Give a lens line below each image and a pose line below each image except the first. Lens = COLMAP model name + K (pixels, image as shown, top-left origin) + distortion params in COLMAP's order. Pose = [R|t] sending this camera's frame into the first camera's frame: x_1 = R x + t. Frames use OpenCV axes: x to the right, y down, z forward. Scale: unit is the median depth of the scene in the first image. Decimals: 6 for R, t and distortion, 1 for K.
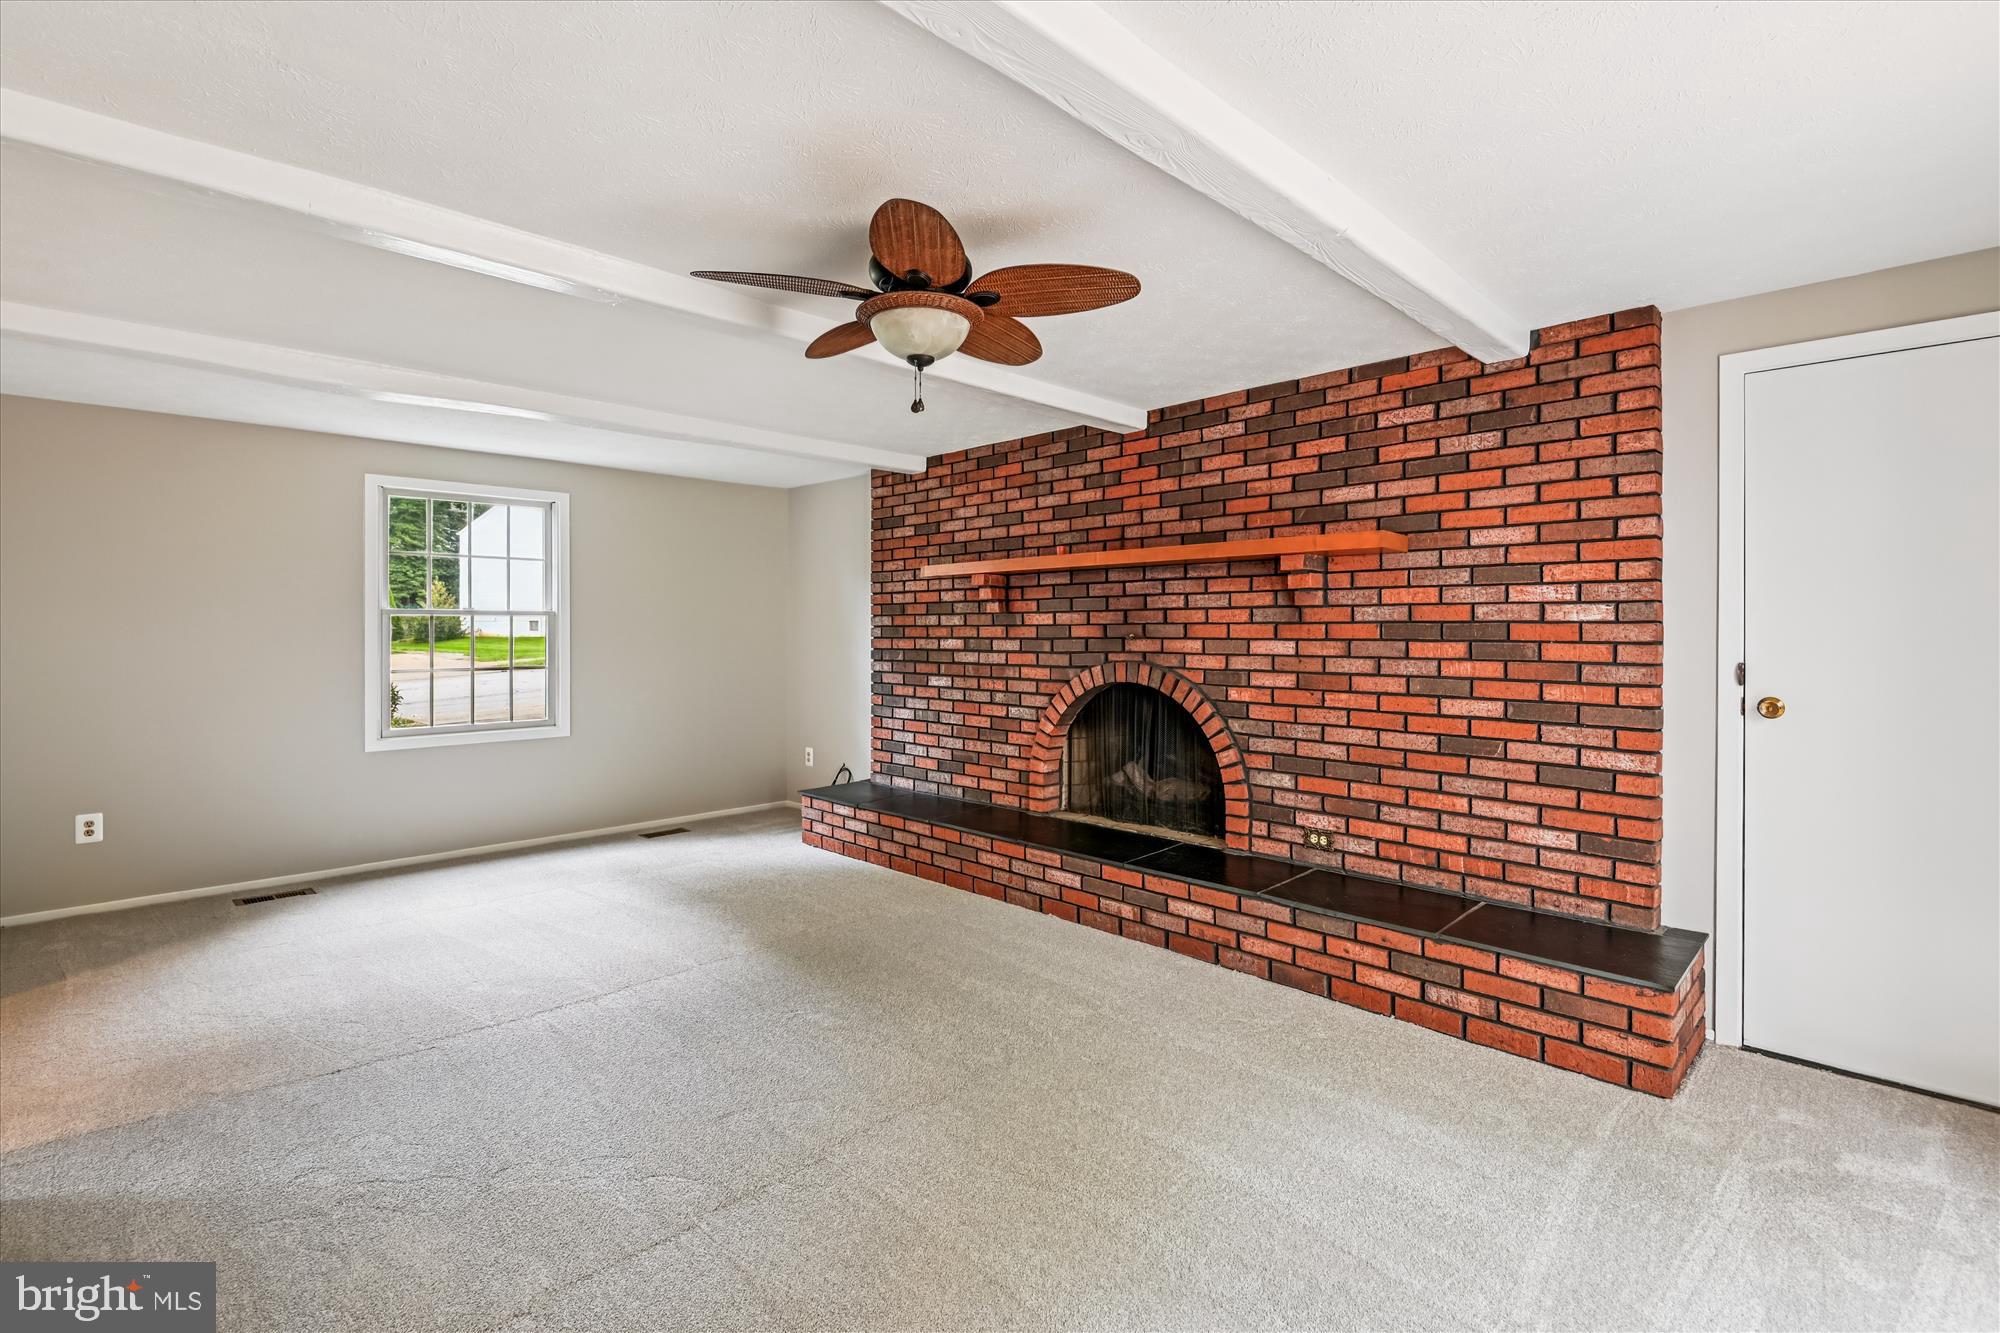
lens RADIAL K [[915.9, 0, 995.6], [0, 915.9, 629.7], [0, 0, 1]] dist [0.033797, -0.022485]
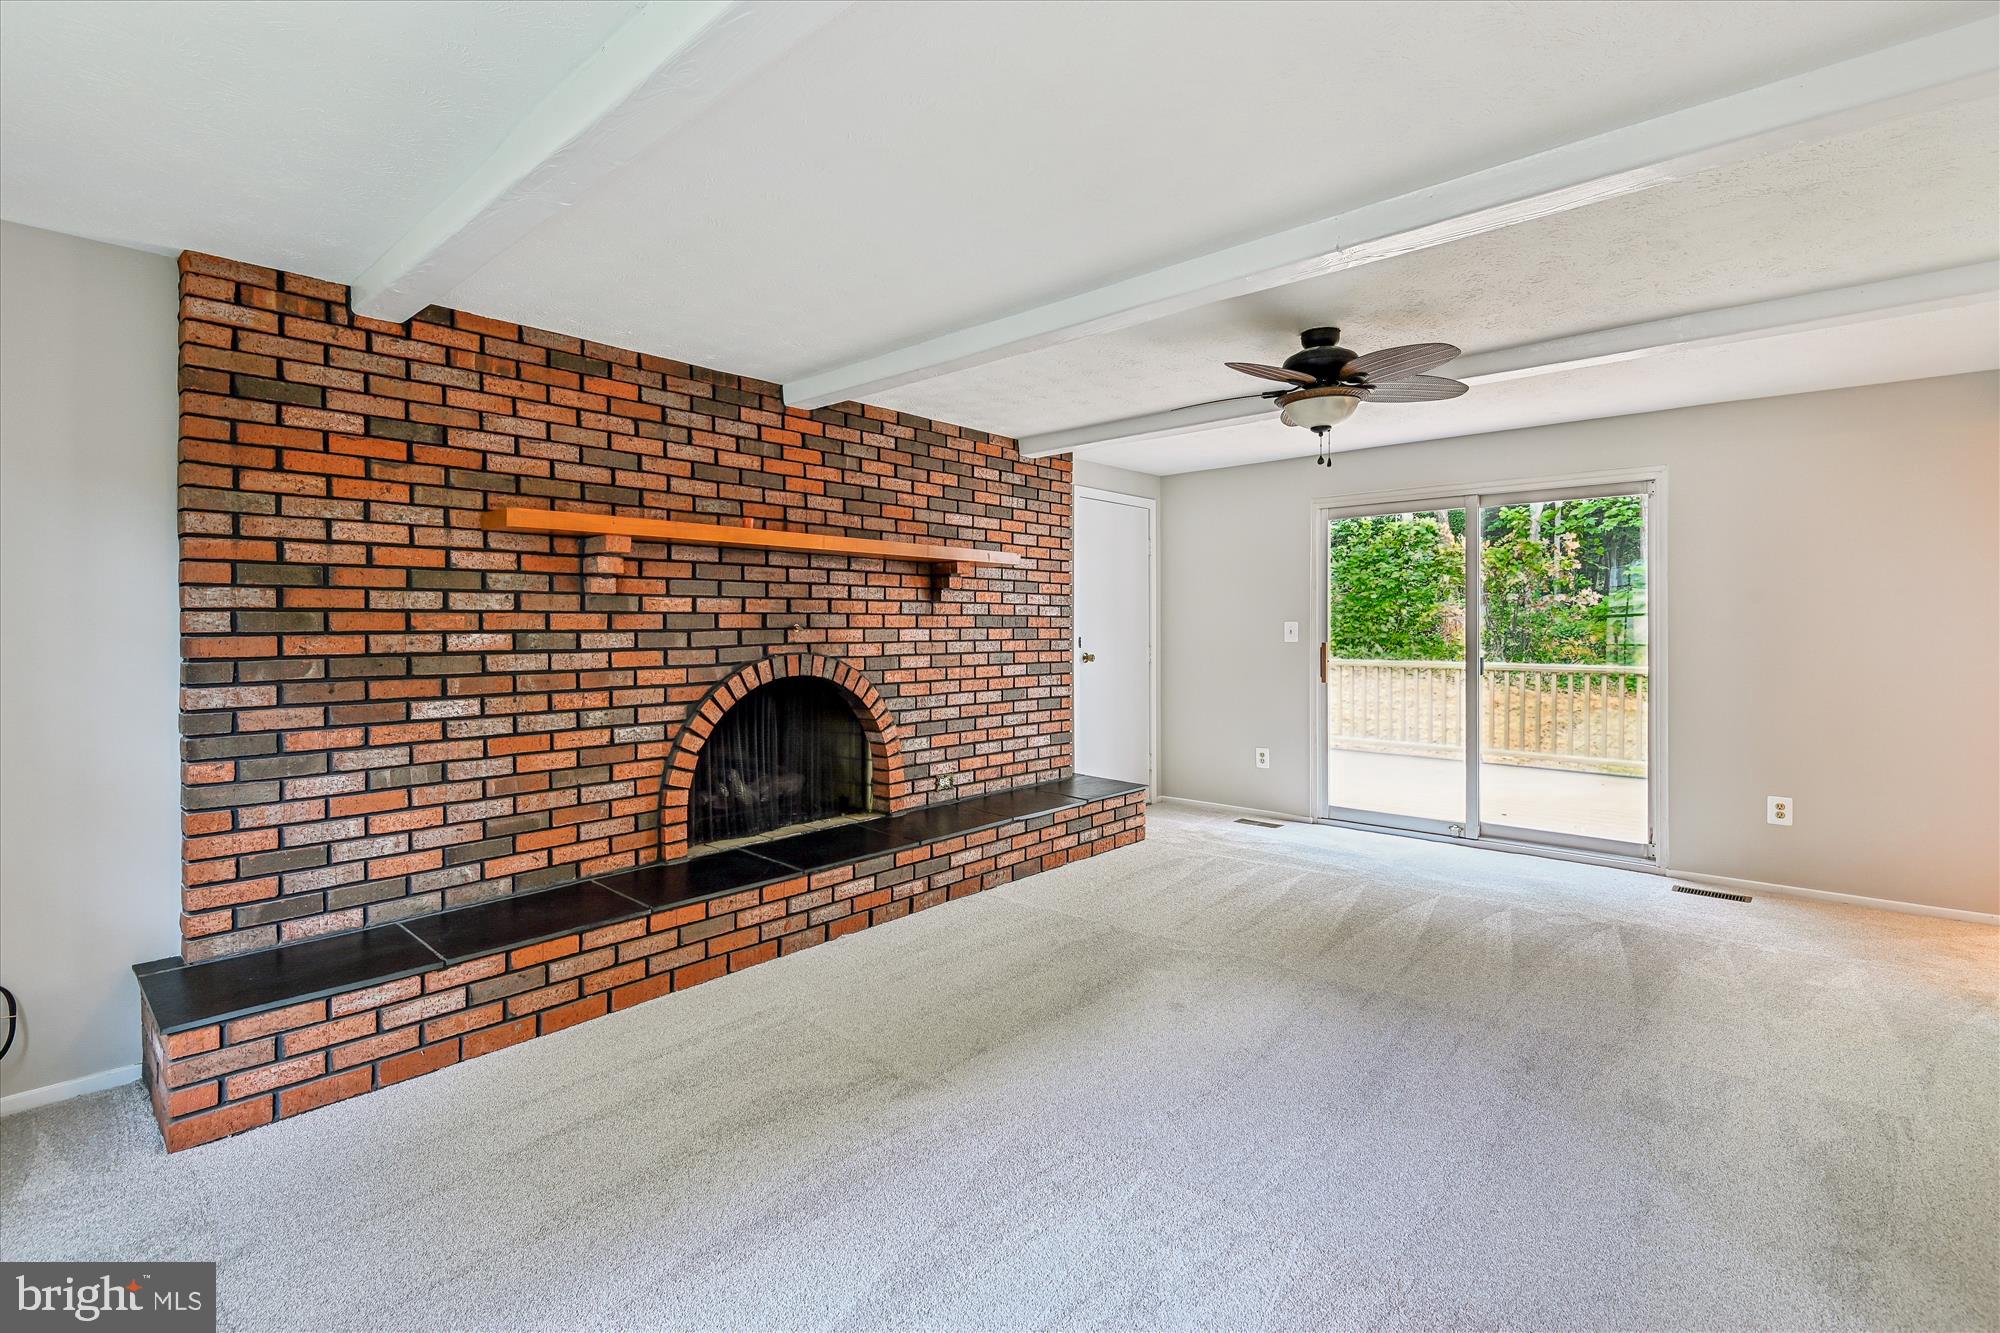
lens RADIAL K [[915.9, 0, 995.6], [0, 915.9, 629.7], [0, 0, 1]] dist [0.033797, -0.022485]
pose [[-0.059935, -0.009332, 0.998159, -0.819281], [-0.004412, 0.999949, 0.009084, 0.001084], [-0.998193, -0.003860, -0.059973, 0.875930]]
